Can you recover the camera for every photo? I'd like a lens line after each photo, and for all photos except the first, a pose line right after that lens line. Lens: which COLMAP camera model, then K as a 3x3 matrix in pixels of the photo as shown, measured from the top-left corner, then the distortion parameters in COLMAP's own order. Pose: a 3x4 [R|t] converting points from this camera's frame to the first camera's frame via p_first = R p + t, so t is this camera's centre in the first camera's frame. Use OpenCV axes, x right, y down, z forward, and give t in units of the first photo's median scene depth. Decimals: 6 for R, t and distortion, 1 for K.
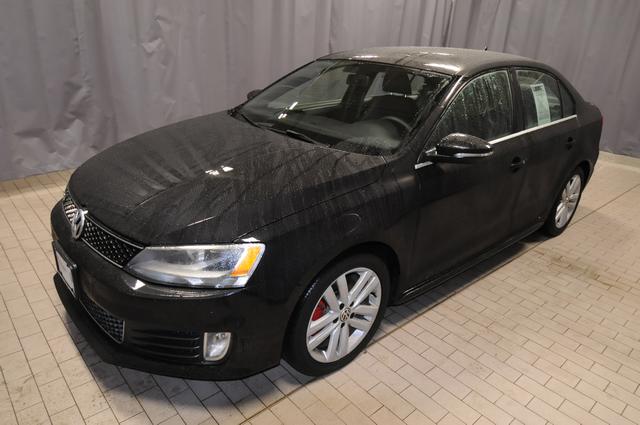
lens RADIAL K [[439.3, 0, 320.0], [0, 439.3, 212.5], [0, 0, 1]] dist [0.000479, 0.000782]
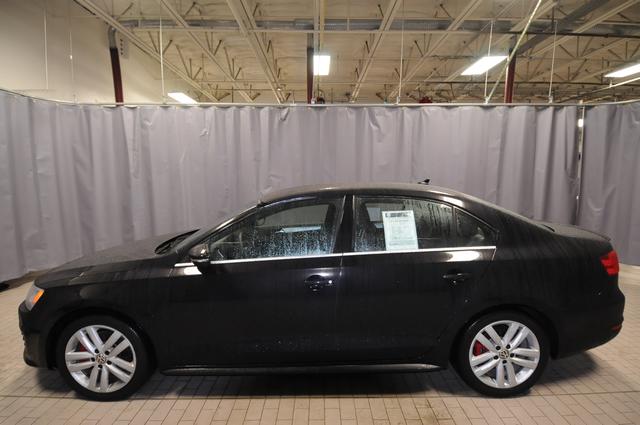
lens RADIAL K [[331.2, 0, 320.0], [0, 331.2, 212.5], [0, 0, 1]] dist [-0.000313, -0.000512]
pose [[0.742228, -0.000151, -0.670147, 0.831765], [-0.197576, 0.955502, -0.219043, -0.084026], [0.640360, 0.294985, 0.709171, 0.339716]]
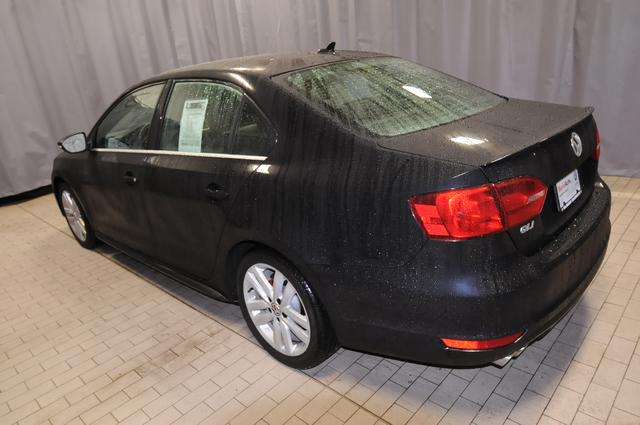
lens RADIAL K [[425.1, 0, 320.0], [0, 425.1, 212.5], [0, 0, 1]] dist [0.028857, -0.002475]
pose [[0.083609, 0.271422, -0.958822, 1.220375], [-0.269220, 0.932563, 0.240513, -0.329940], [0.959443, 0.238025, 0.151043, 1.092660]]
